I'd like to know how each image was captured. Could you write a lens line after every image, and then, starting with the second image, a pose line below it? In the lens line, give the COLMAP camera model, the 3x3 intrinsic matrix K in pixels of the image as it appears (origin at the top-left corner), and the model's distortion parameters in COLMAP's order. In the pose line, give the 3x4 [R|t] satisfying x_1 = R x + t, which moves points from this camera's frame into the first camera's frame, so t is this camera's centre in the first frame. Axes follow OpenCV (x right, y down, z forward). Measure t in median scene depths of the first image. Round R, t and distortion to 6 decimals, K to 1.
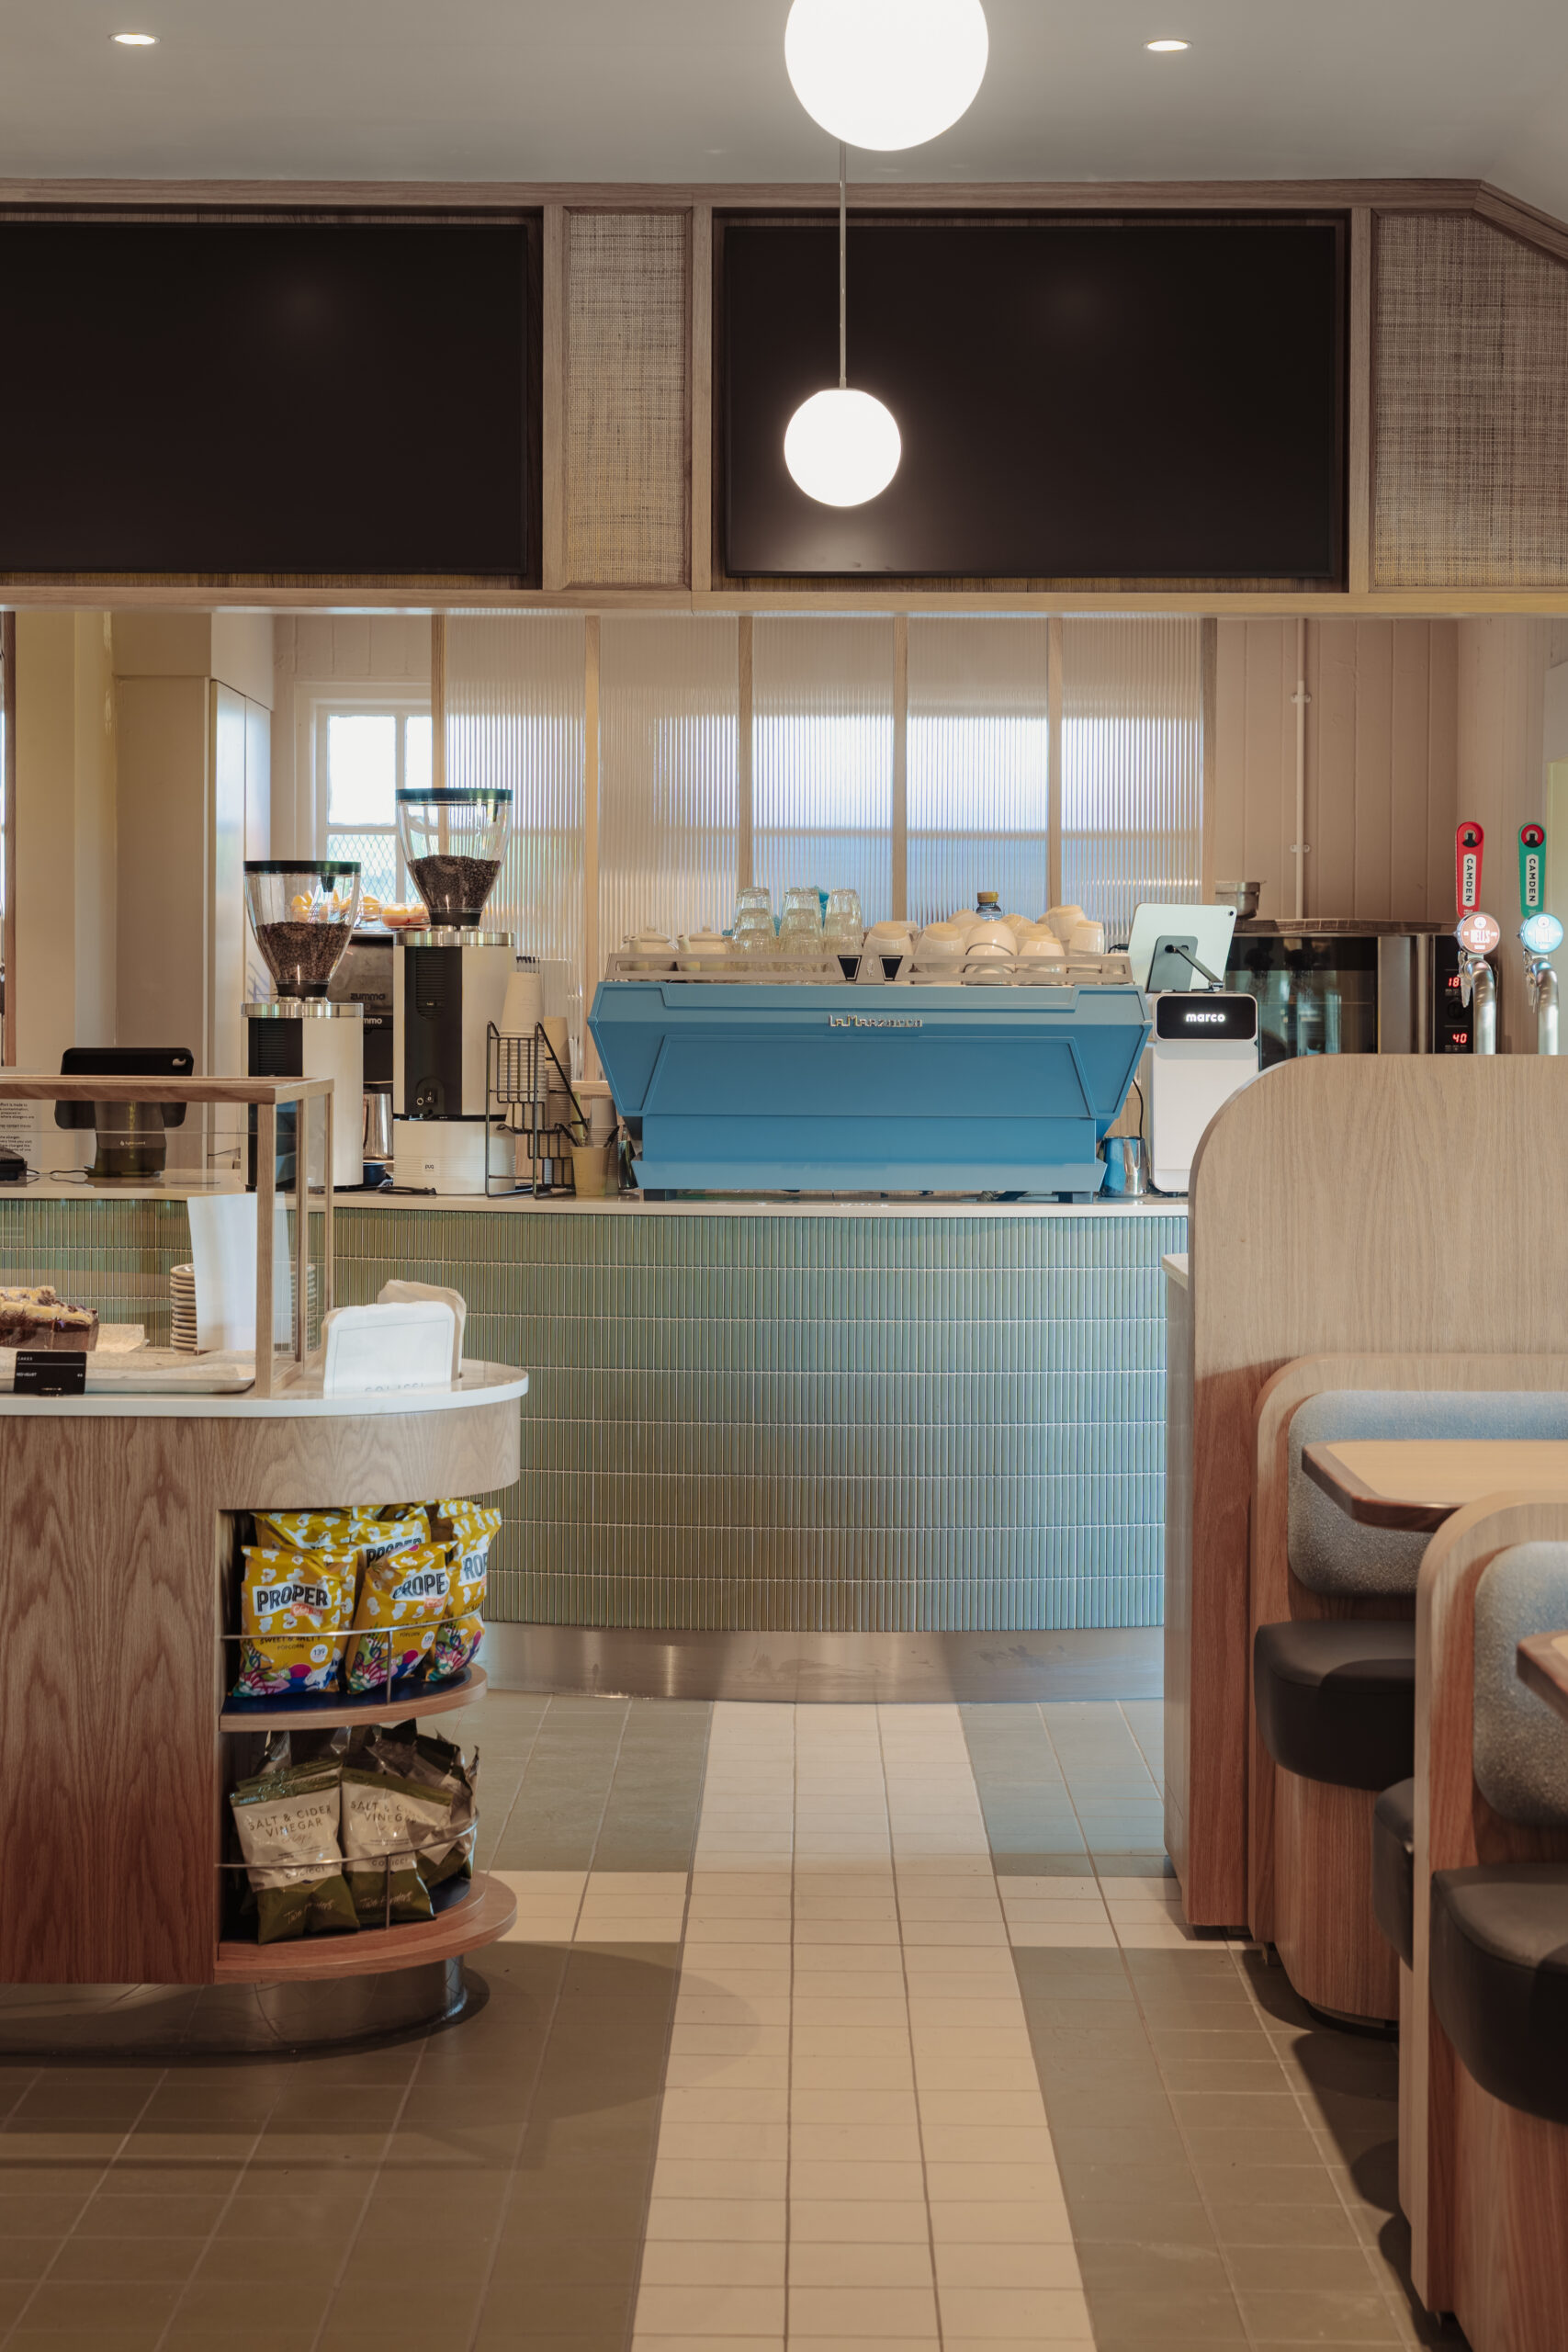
lens RADIAL K [[3651.3, 0, 784.6], [0, 3651.3, 1172.8], [0, 0, 1]] dist [-0.038473, 0.000000]
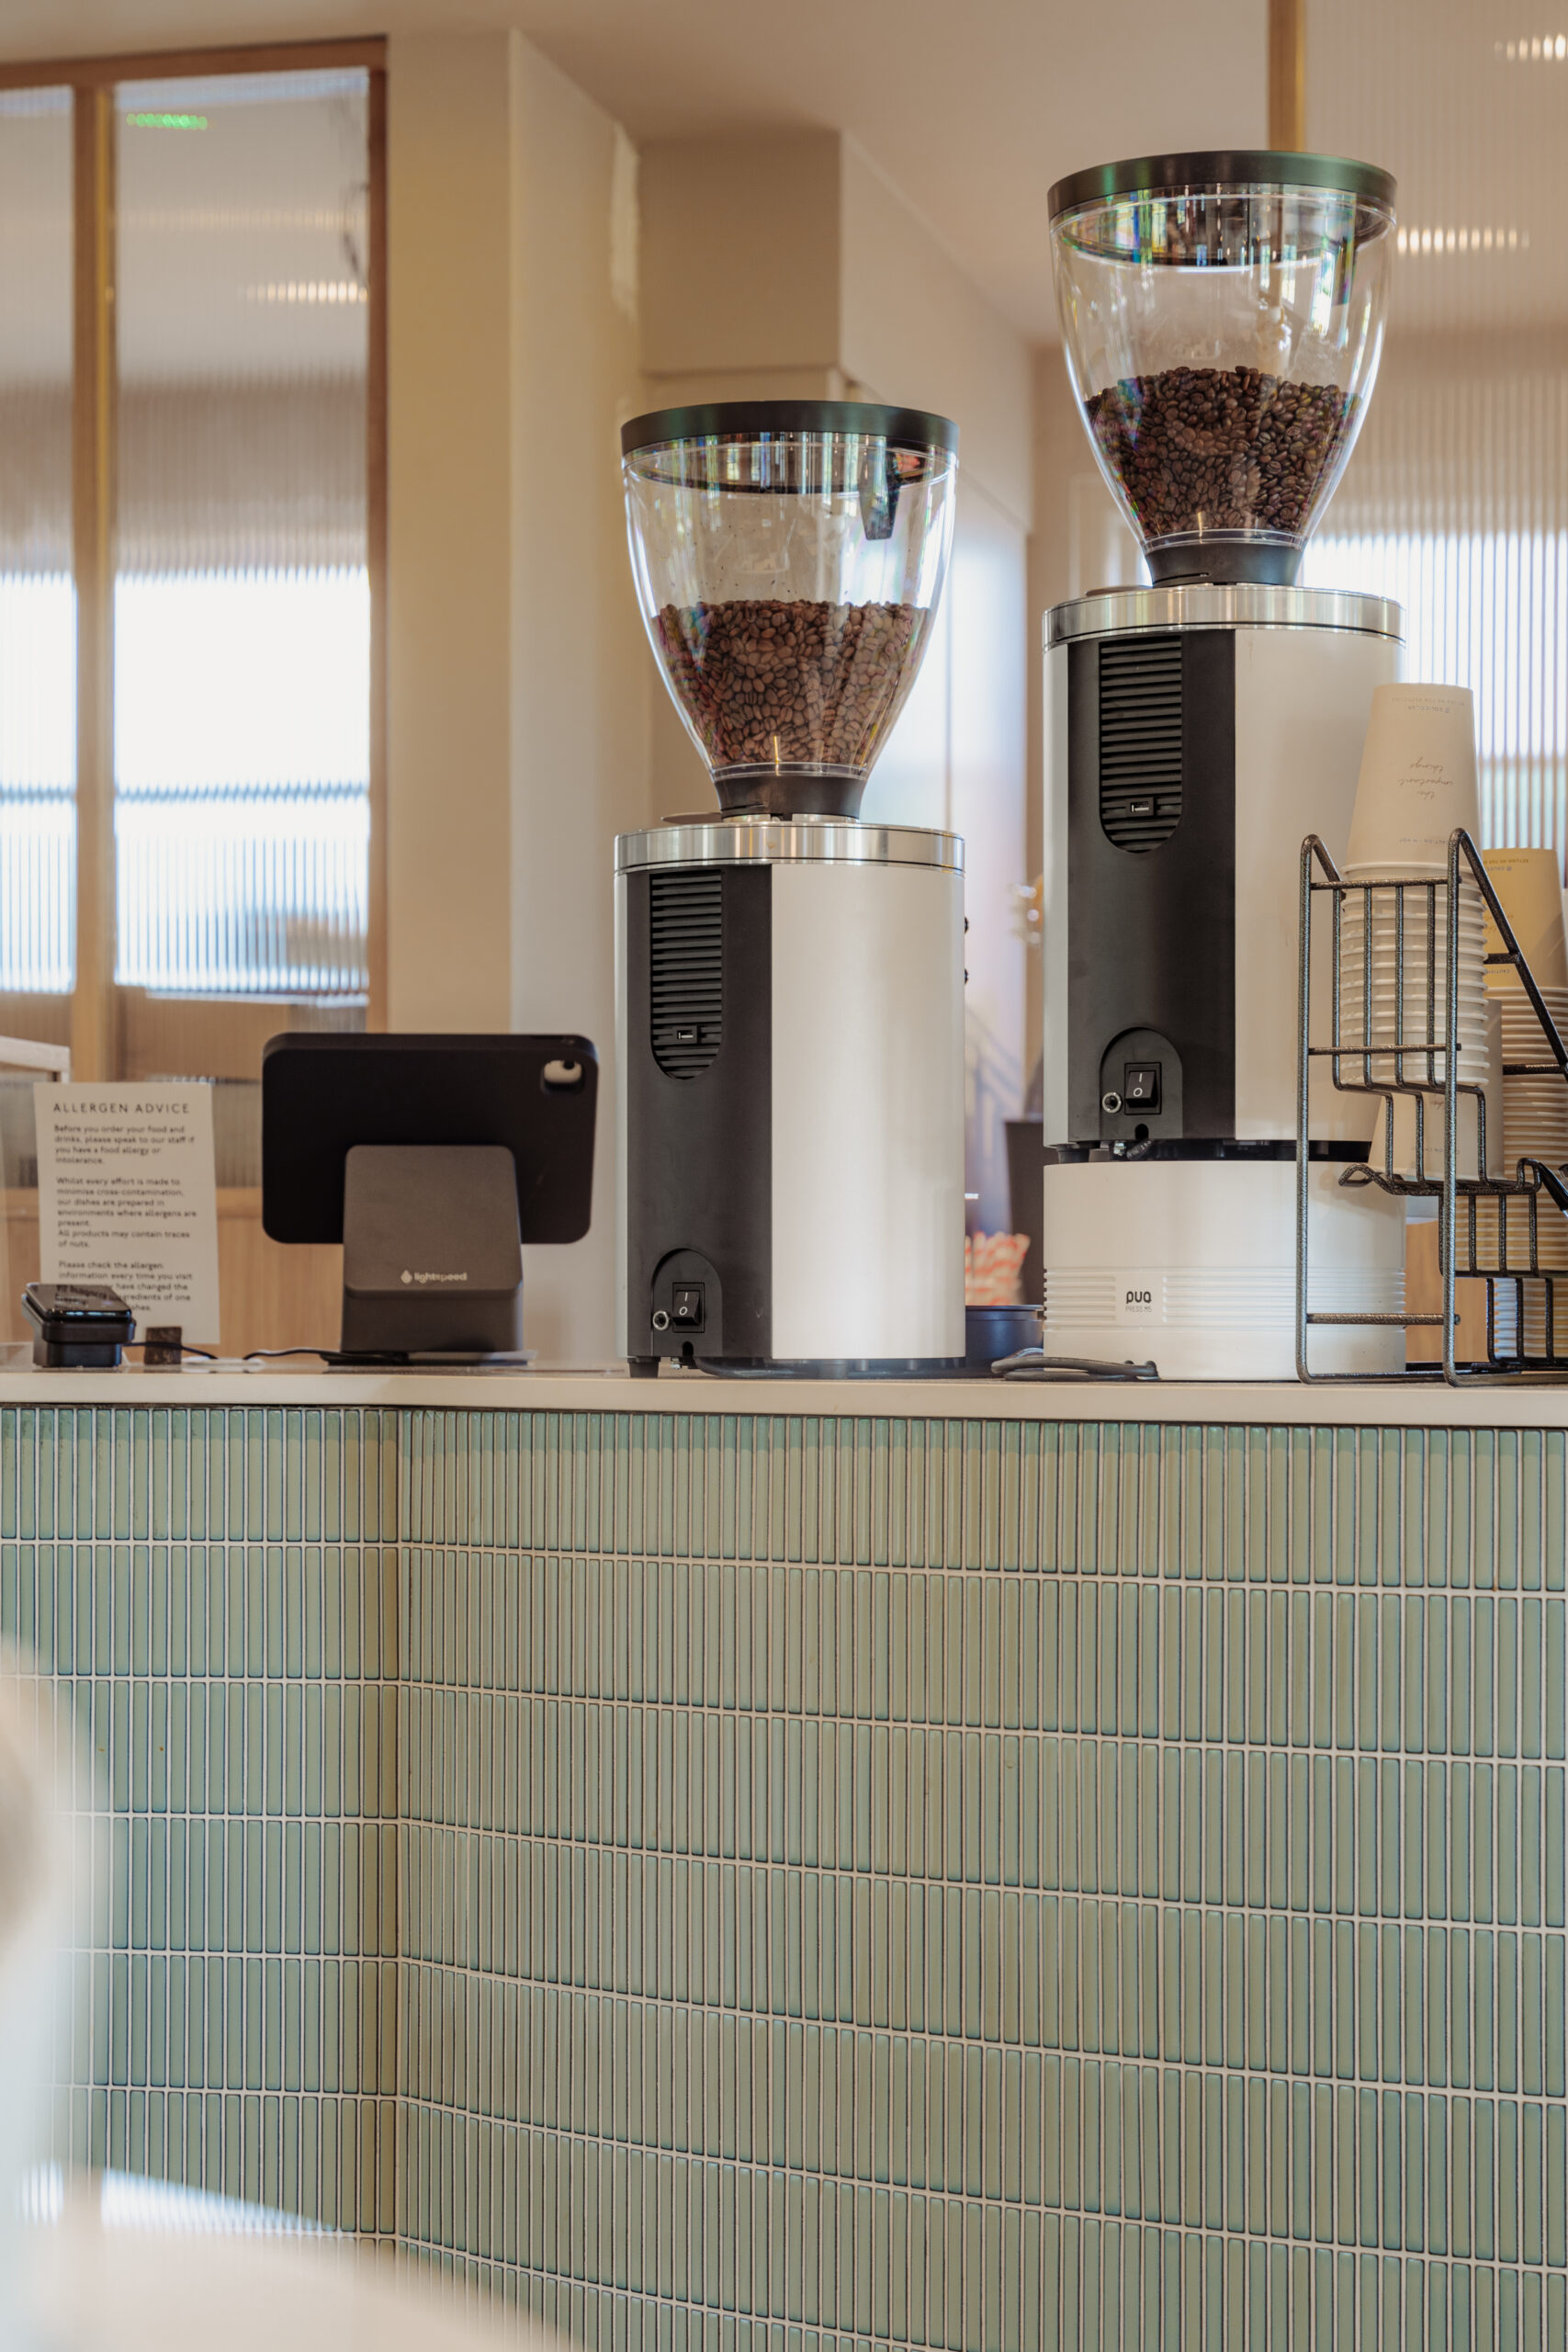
lens RADIAL K [[4989.4, 0, 783.3], [0, 4989.4, 1179.6], [0, 0, 1]] dist [0.120876, 0.000000]
pose [[0.972058, -0.006166, -0.234658, -0.021963], [-0.010991, 0.997363, -0.071739, 0.020675], [0.234481, 0.072314, 0.969427, 0.550143]]
